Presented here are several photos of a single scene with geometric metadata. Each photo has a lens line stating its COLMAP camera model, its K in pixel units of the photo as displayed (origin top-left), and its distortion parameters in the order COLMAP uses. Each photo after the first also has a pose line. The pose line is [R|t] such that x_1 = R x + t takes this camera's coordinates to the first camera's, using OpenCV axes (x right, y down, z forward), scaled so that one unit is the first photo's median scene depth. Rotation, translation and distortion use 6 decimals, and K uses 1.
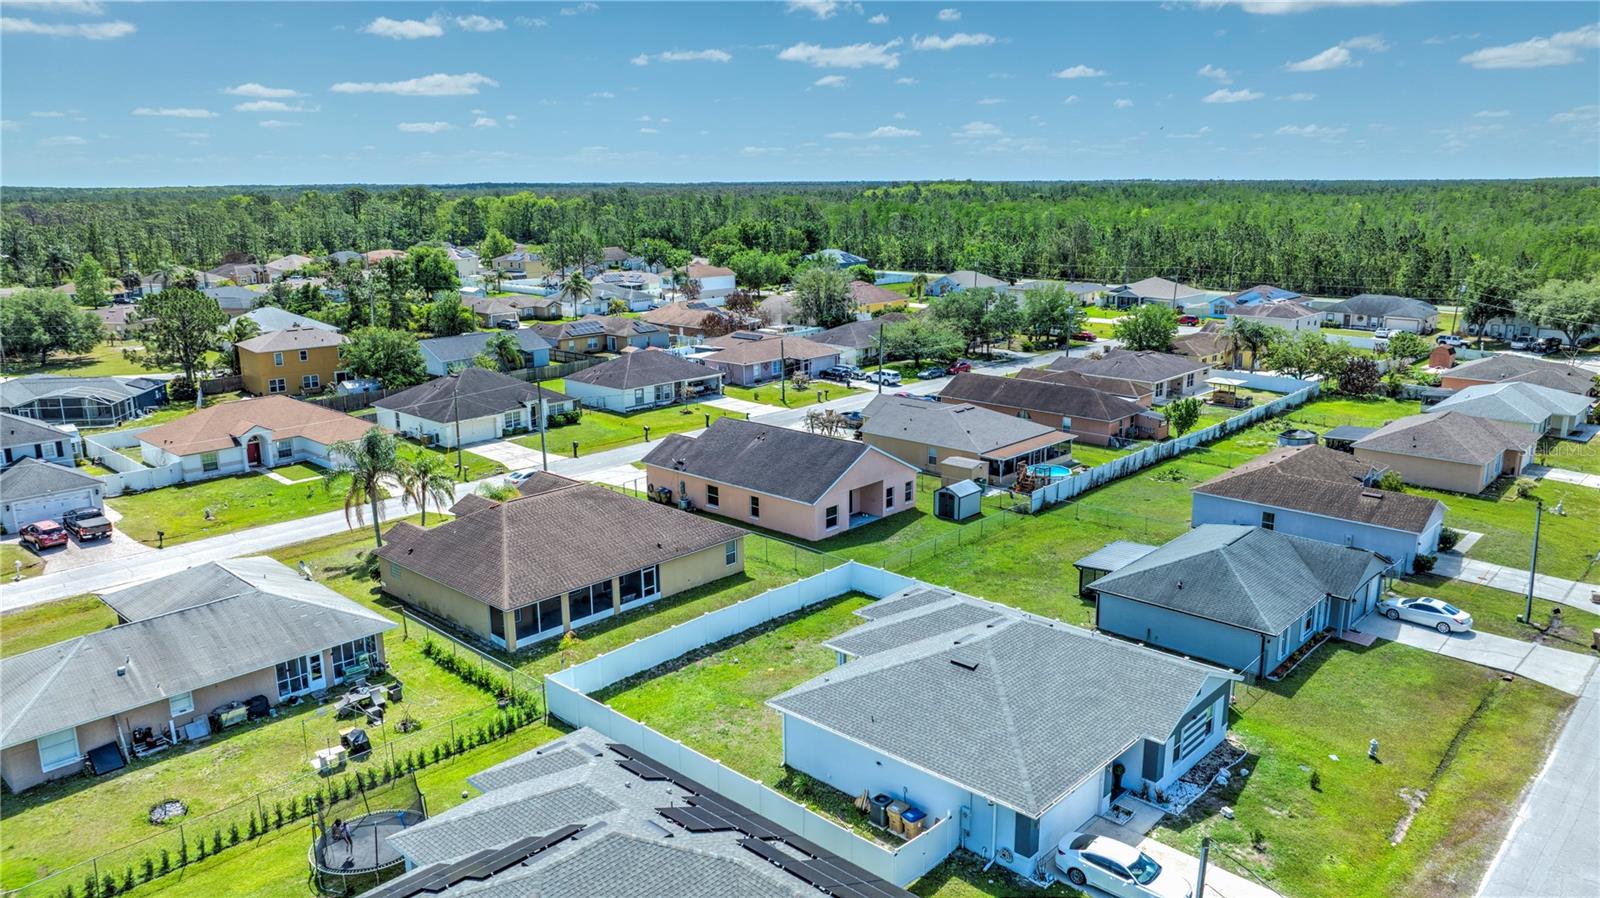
lens RADIAL K [[1127.8, 0, 811.4], [0, 1127.8, 446.8], [0, 0, 1]] dist [-0.012725, 0.002465]
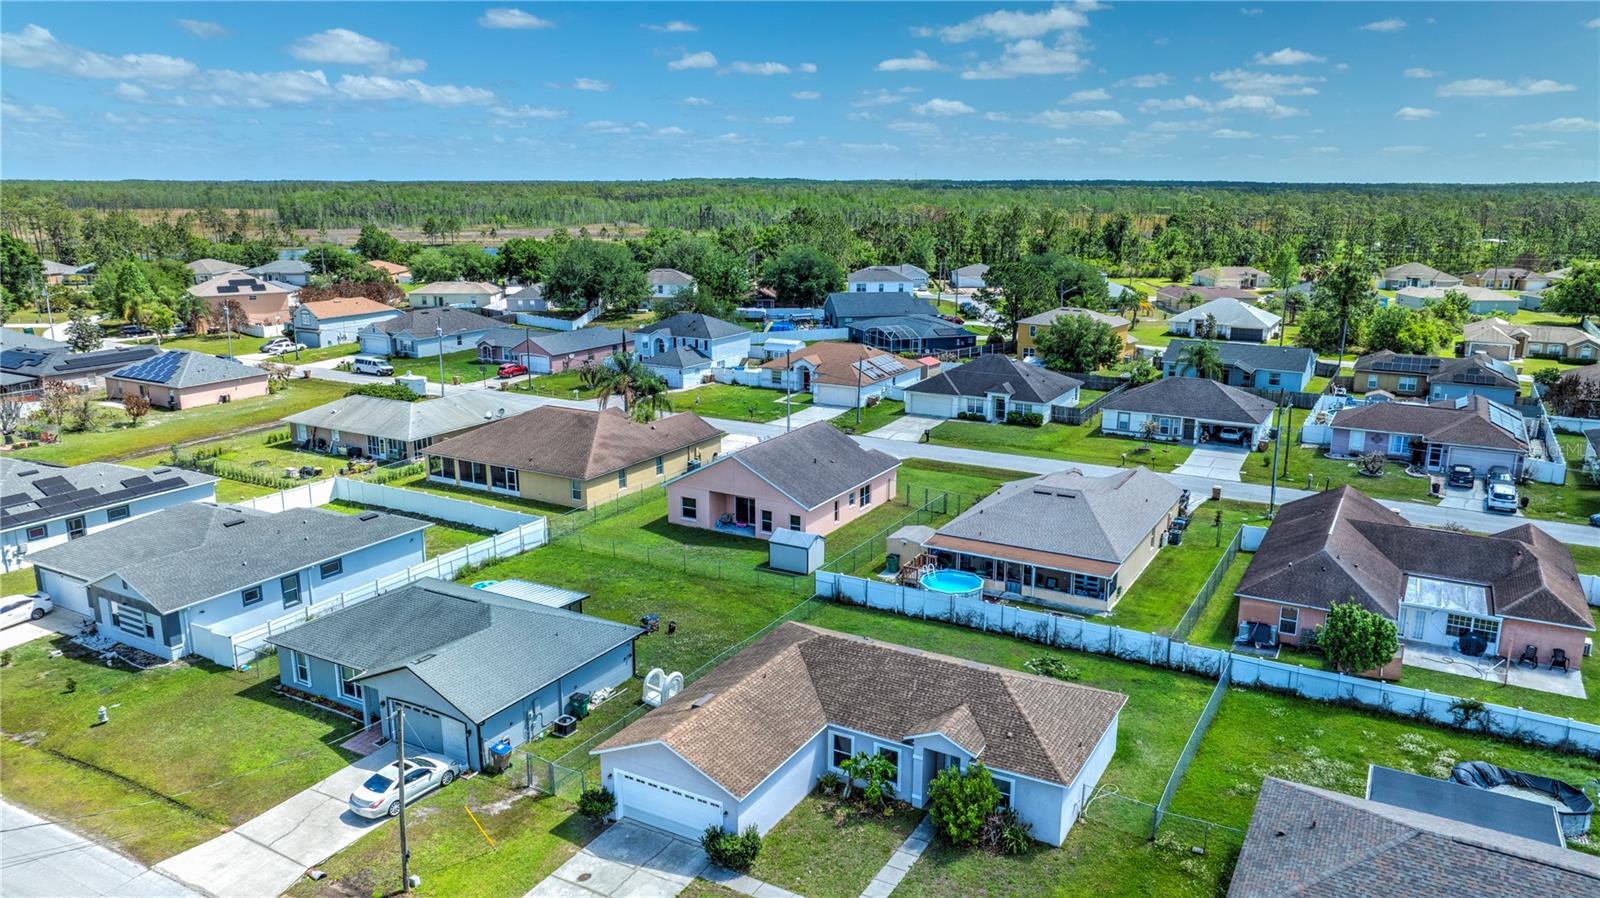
lens RADIAL K [[1150.8, 0, 800.0], [0, 1150.8, 449.0], [0, 0, 1]] dist [-0.051769, 0.059526]
pose [[0.212803, 0.230064, -0.949624, 1.112043], [-0.228840, 0.956589, 0.180470, -0.217913], [0.949919, 0.178908, 0.256213, 0.906690]]
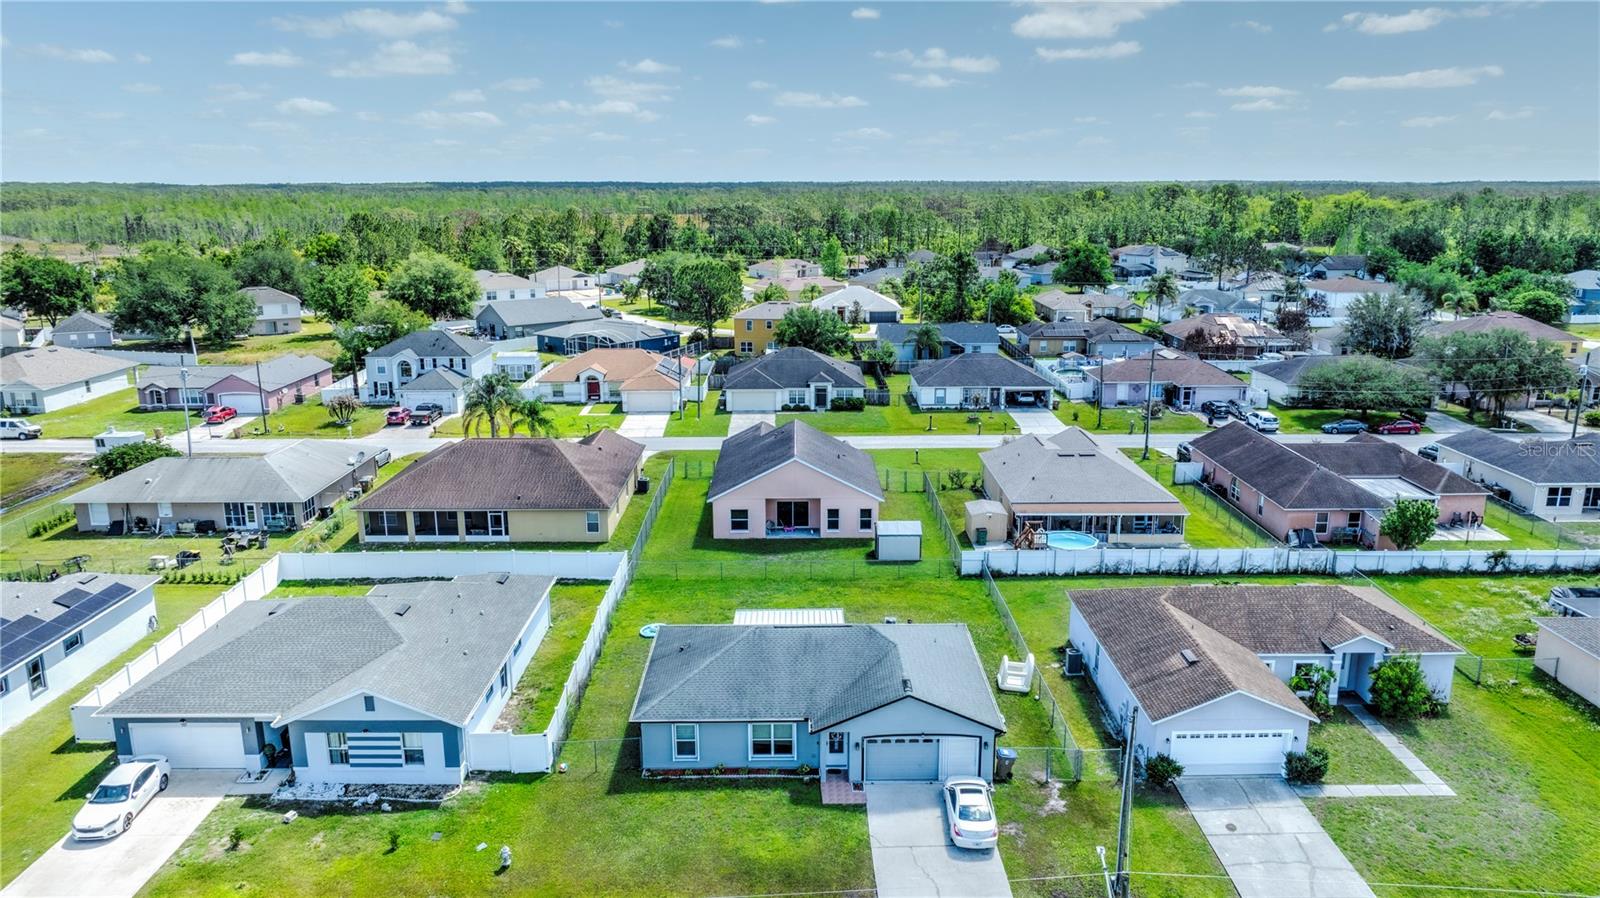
lens RADIAL K [[1155.6, 0, 814.8], [0, 1155.6, 371.0], [0, 0, 1]] dist [-0.018637, 0.000172]
pose [[0.679919, 0.123987, -0.722729, 0.859322], [-0.171138, 0.985214, 0.008016, -0.094567], [0.713037, 0.118237, 0.691085, 0.367317]]
